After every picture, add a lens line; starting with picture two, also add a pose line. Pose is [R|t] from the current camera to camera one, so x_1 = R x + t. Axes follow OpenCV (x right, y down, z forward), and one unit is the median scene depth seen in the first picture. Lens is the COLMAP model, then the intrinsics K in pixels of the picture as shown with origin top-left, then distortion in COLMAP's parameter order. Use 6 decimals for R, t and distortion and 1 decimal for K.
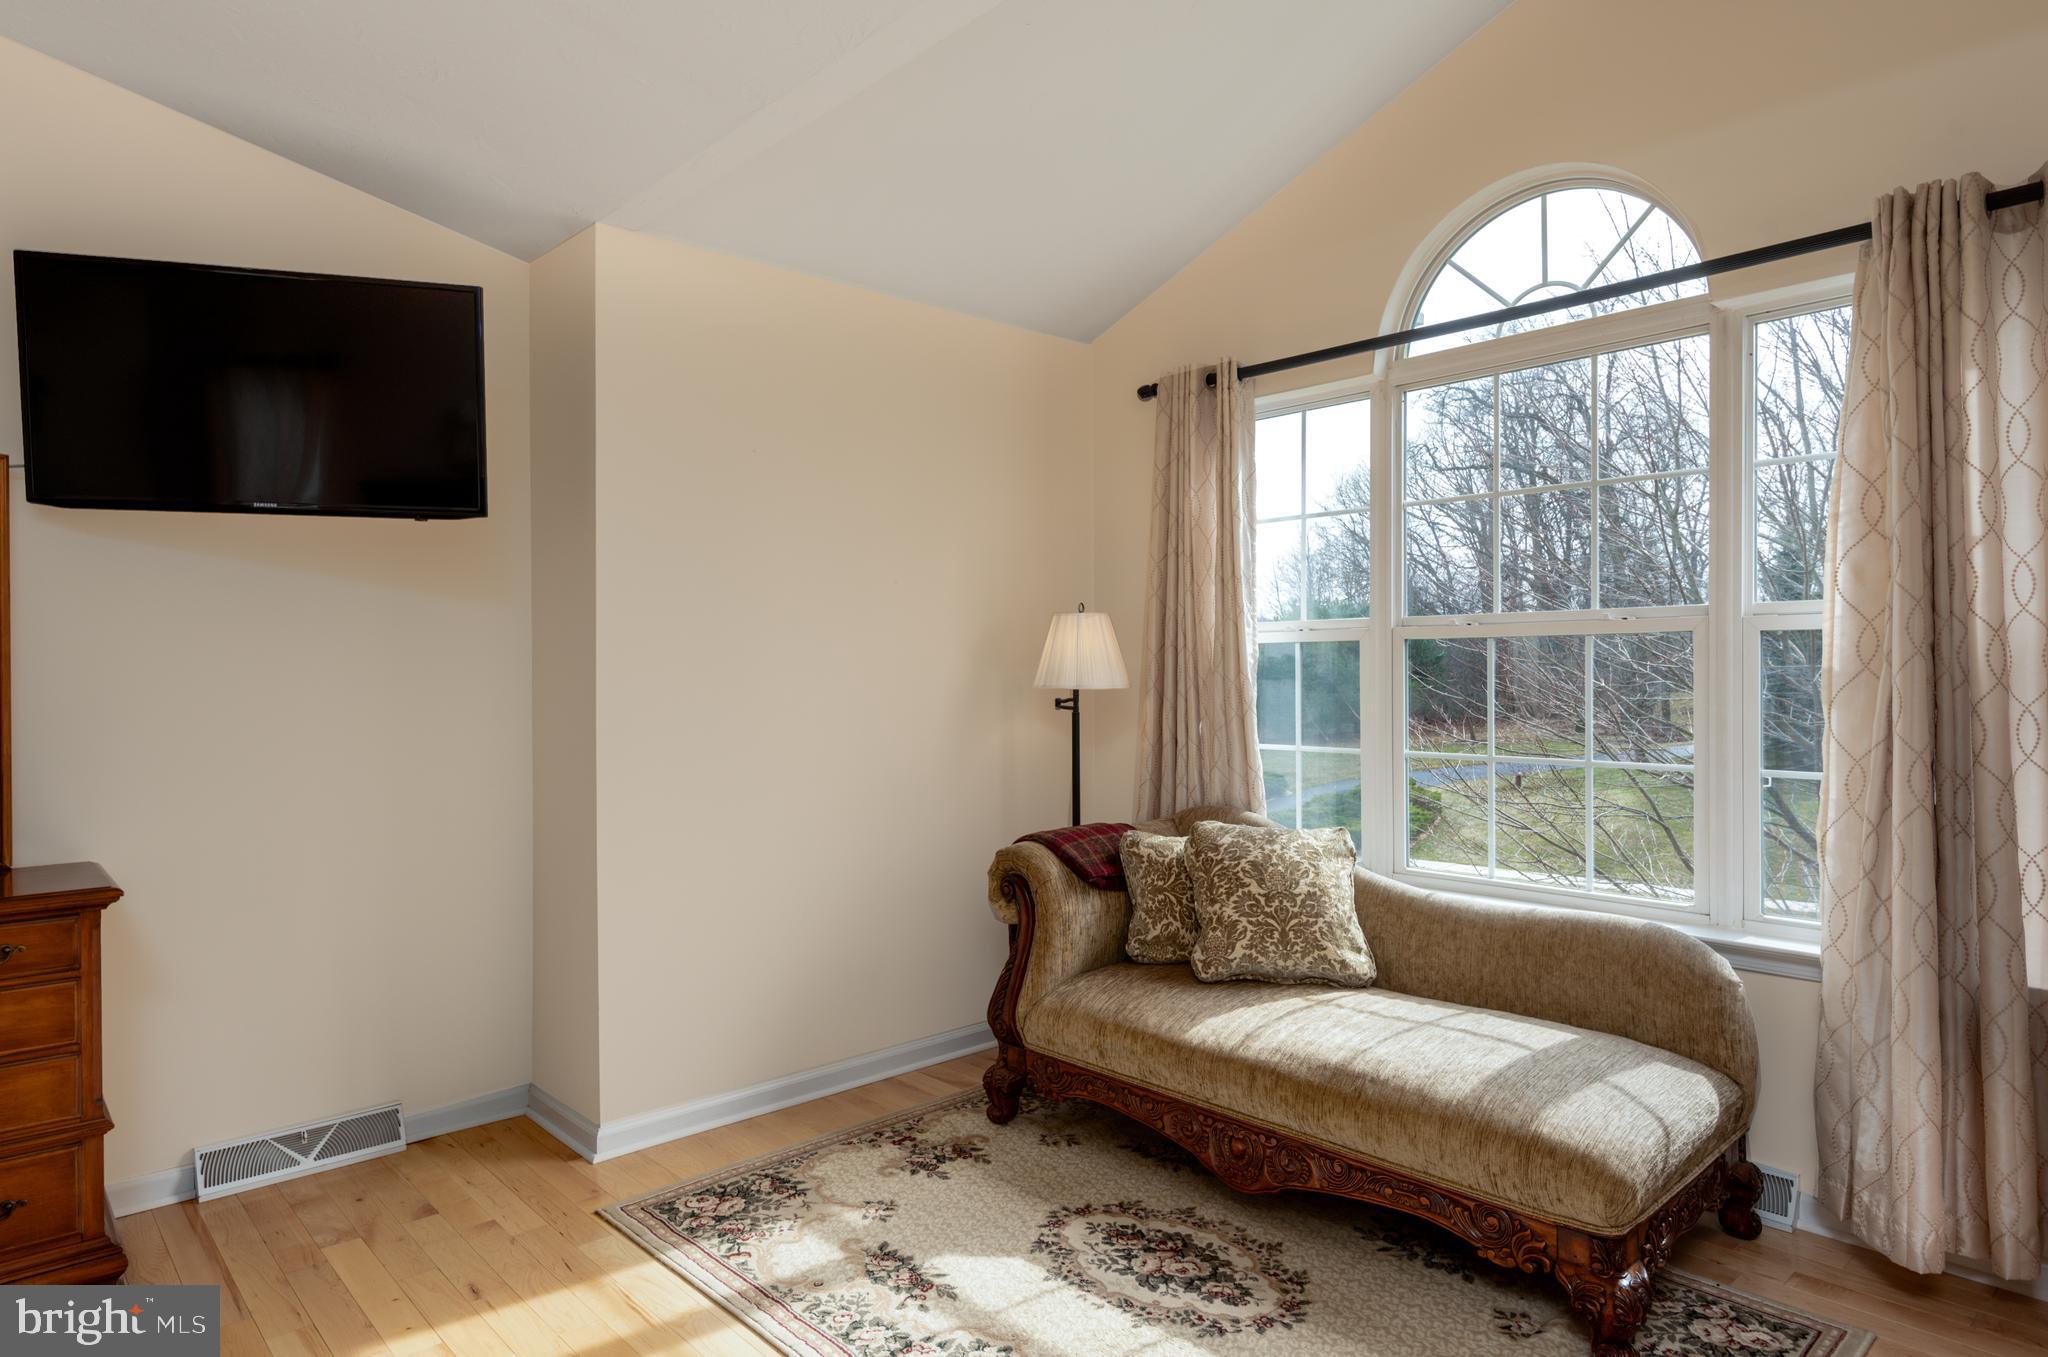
lens RADIAL K [[1163.9, 0, 1024.4], [0, 1163.9, 683.1], [0, 0, 1]] dist [-0.005874, -0.000873]
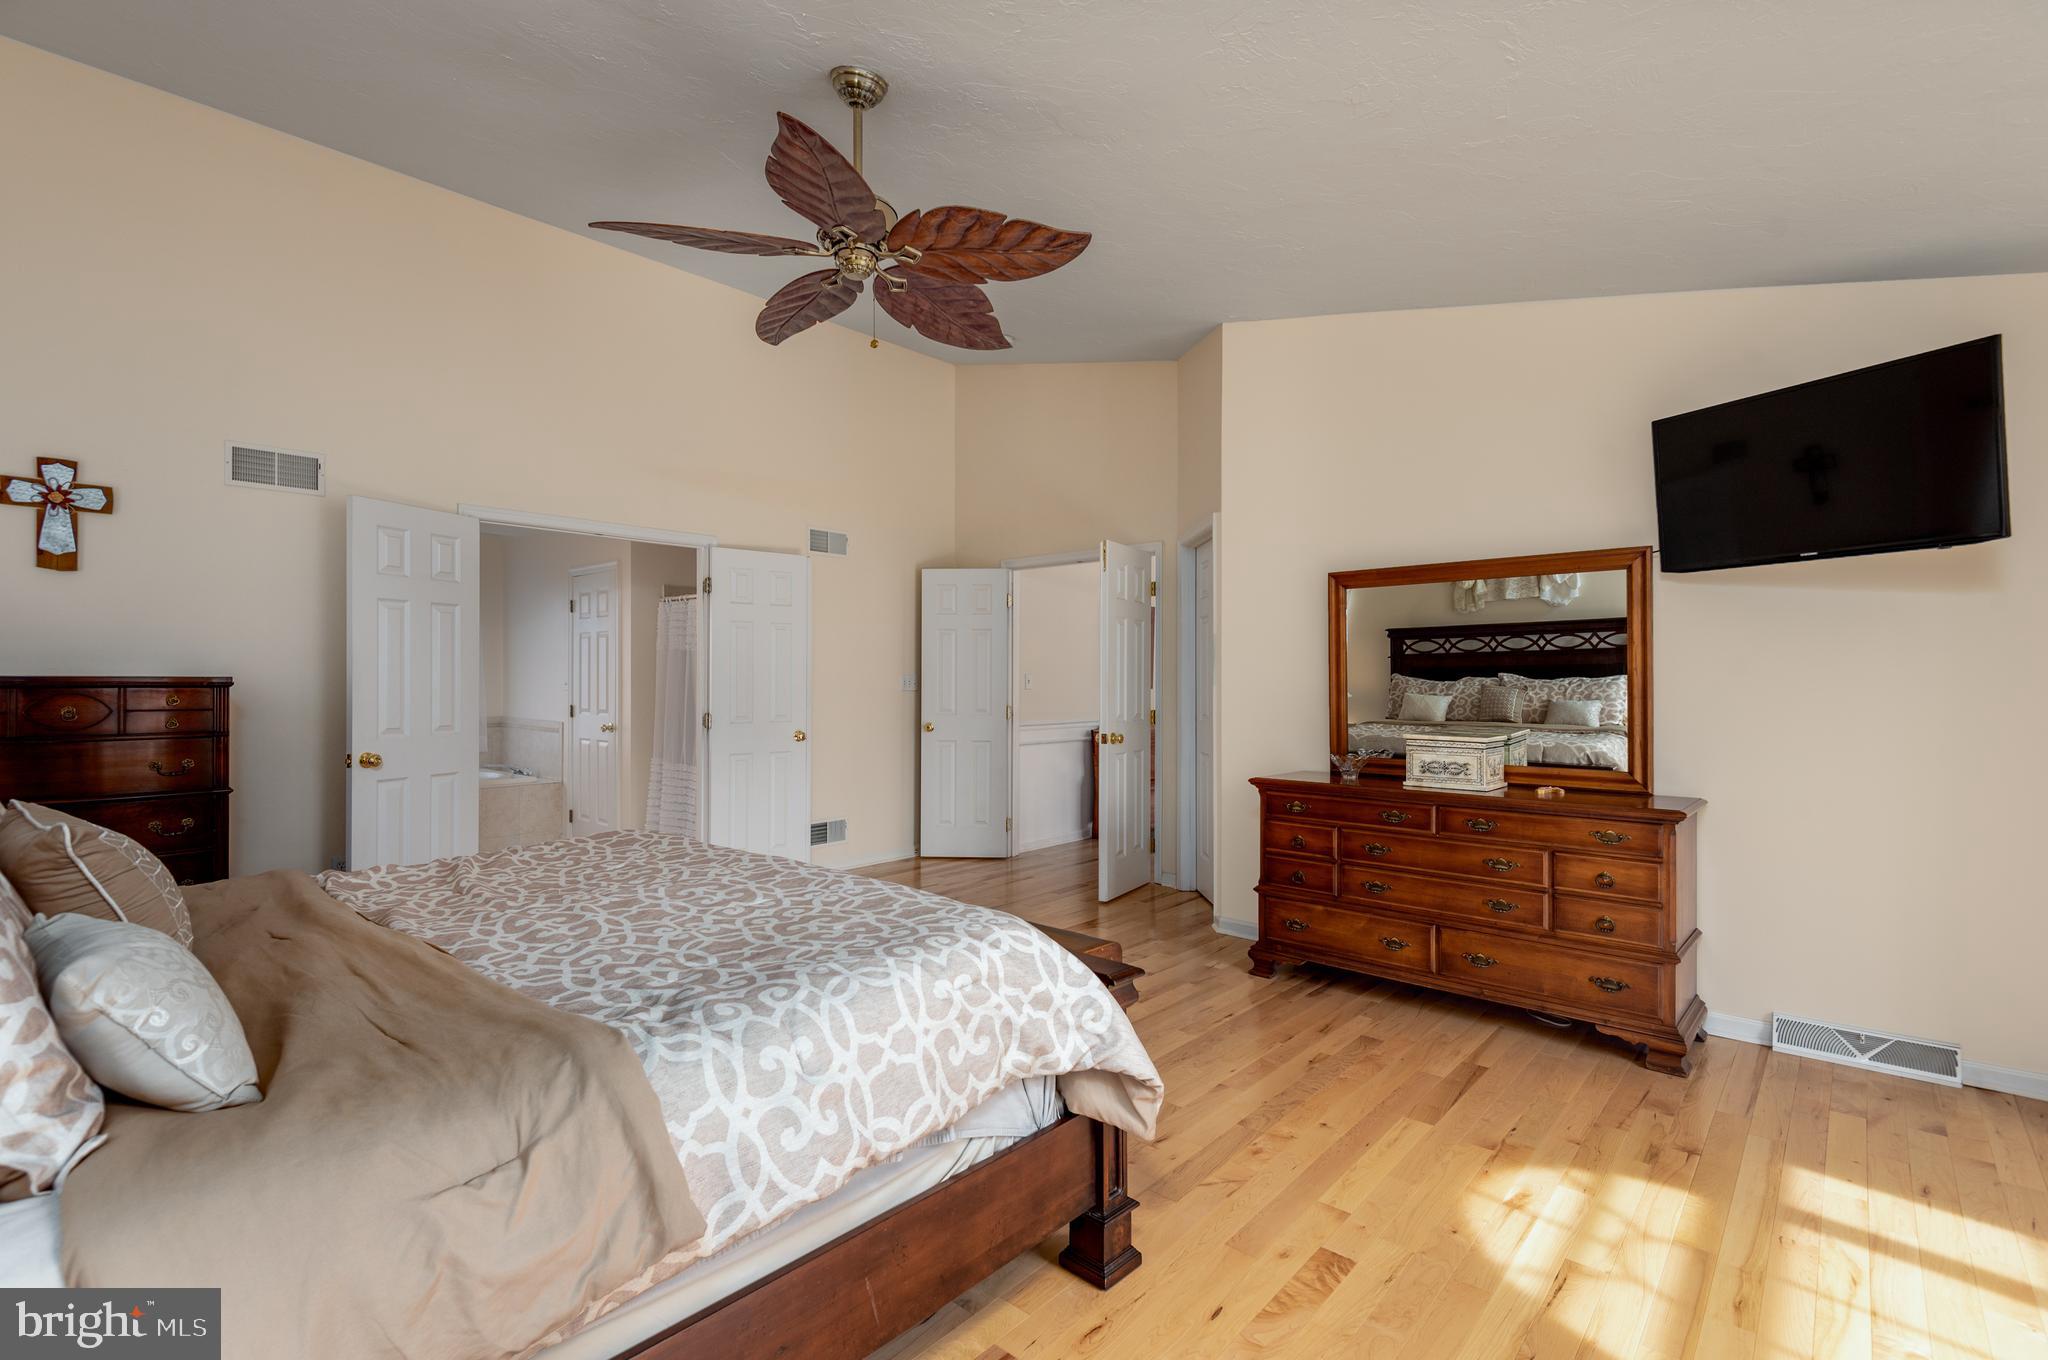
lens RADIAL K [[932.9, 0, 1024.0], [0, 932.9, 678.6], [0, 0, 1]] dist [0.019018, -0.008902]
pose [[0.101622, 0.005410, -0.994808, 0.316842], [-0.002761, 0.999983, 0.005156, -0.008901], [0.994819, 0.002223, 0.101635, -0.026798]]
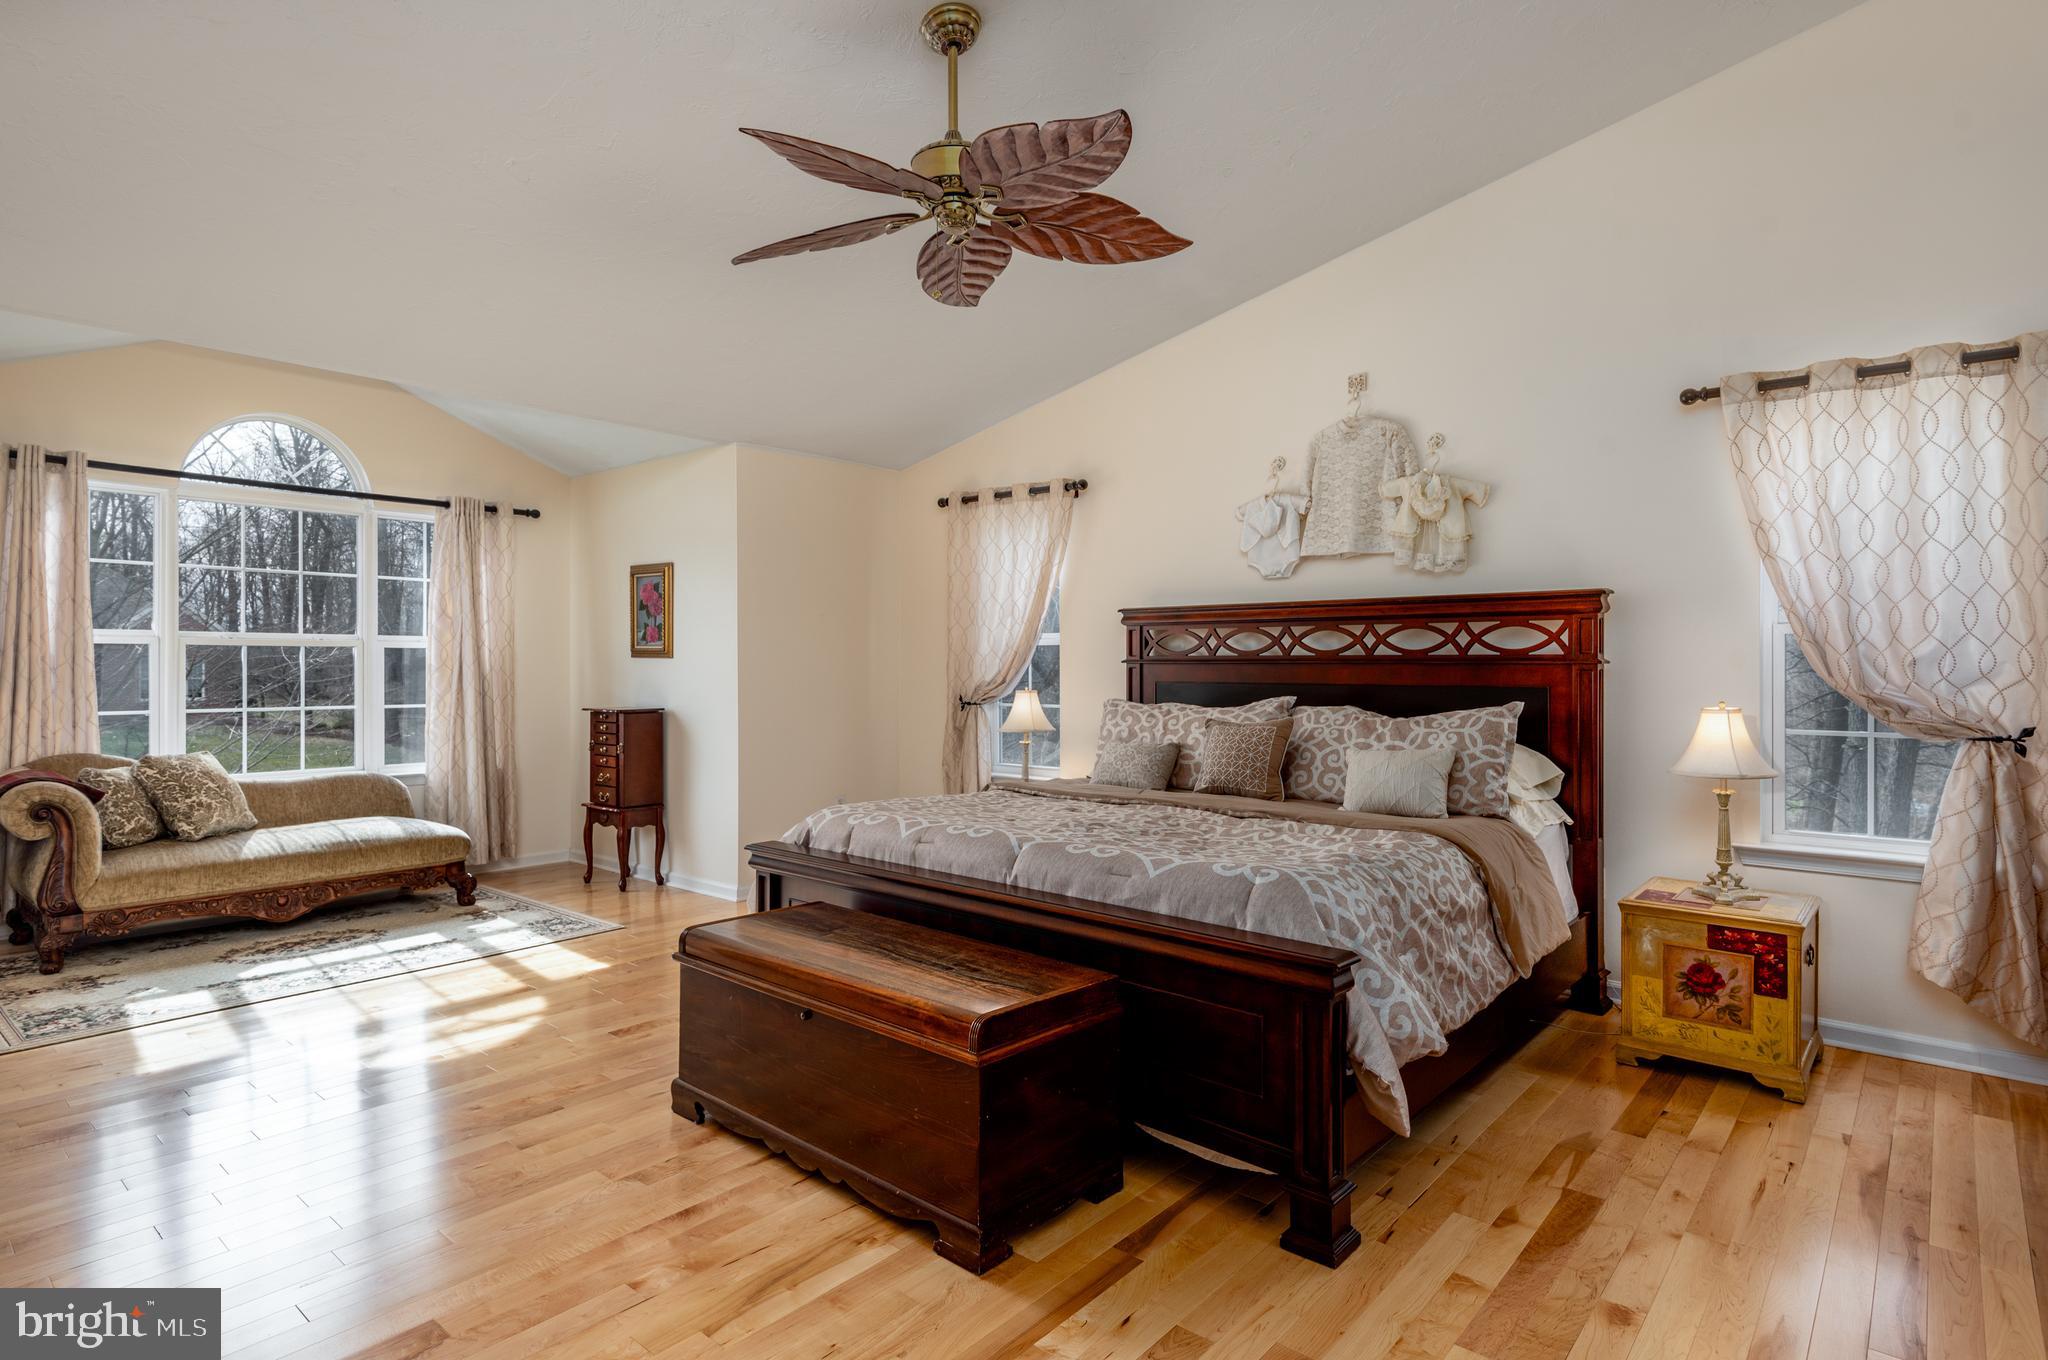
lens RADIAL K [[1060.7, 0, 1016.4], [0, 1060.7, 667.7], [0, 0, 1]] dist [0.006720, -0.001582]
pose [[-0.113086, 0.004501, 0.993575, -1.594771], [0.002377, 0.999988, -0.004260, 0.007671], [-0.993582, 0.001880, -0.113096, -0.040451]]
